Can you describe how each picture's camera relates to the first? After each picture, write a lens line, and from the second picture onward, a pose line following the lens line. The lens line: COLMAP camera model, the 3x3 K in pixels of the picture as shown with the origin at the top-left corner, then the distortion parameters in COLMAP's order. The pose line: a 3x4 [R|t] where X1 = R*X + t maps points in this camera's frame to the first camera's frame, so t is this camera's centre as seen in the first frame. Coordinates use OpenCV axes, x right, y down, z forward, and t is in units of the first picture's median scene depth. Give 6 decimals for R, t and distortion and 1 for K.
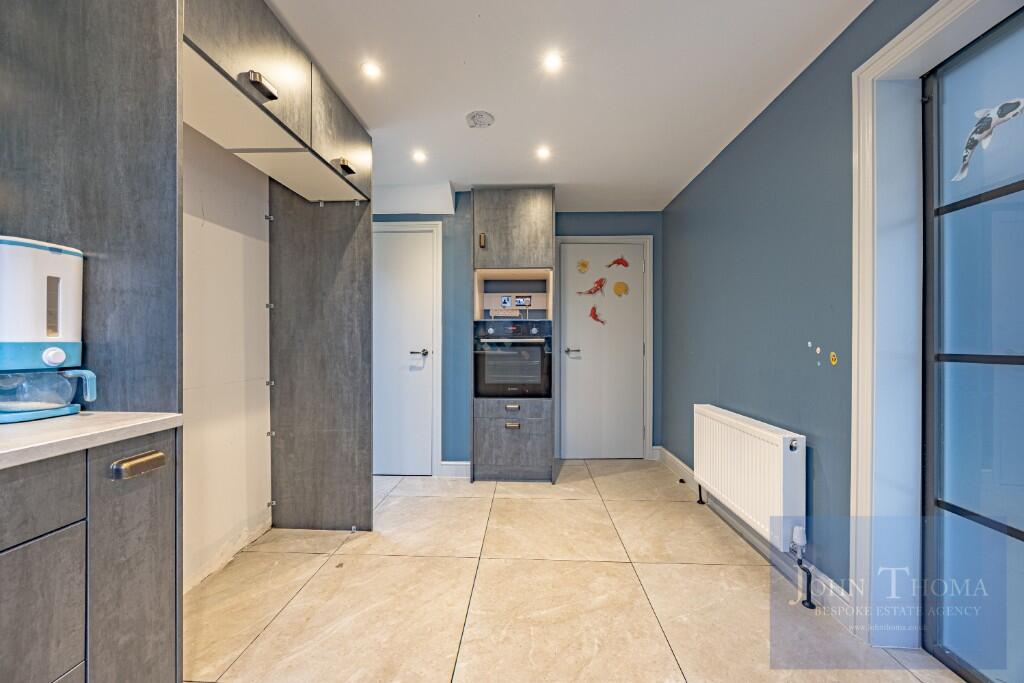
lens RADIAL K [[389.6, 0, 511.0], [0, 389.6, 342.5], [0, 0, 1]] dist [0.001120, 0.000070]
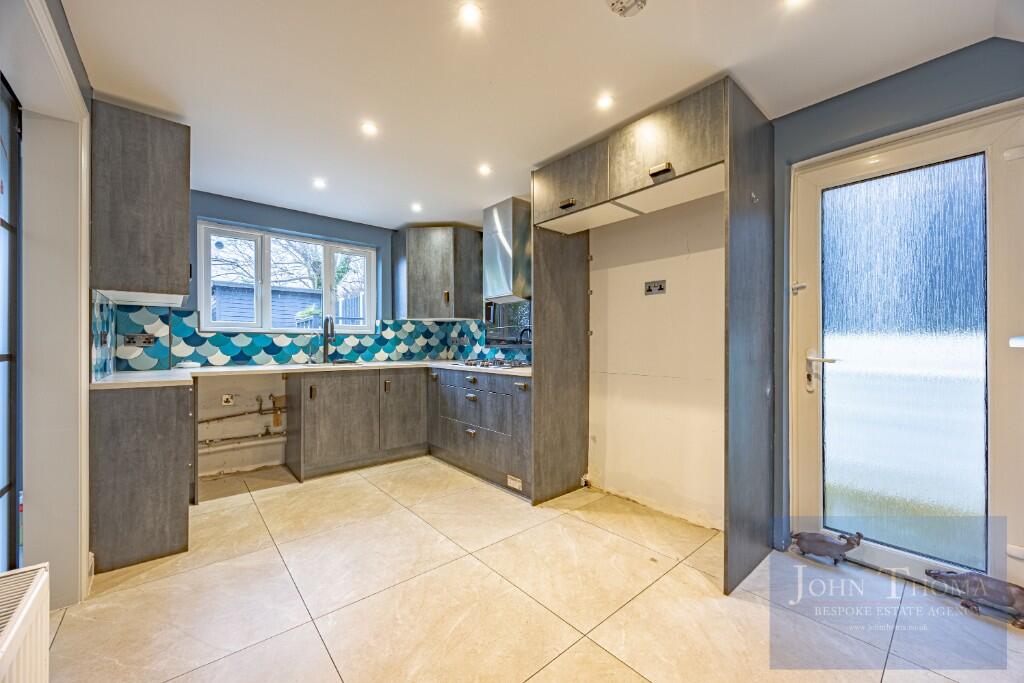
lens RADIAL K [[389.6, 0, 507.3], [0, 389.6, 344.4], [0, 0, 1]] dist [0.001120, 0.000070]
pose [[-0.733200, -0.002861, -0.680007, 0.650497], [-0.001548, 0.999996, -0.002538, 0.001275], [0.680011, -0.000809, -0.733201, 1.757035]]
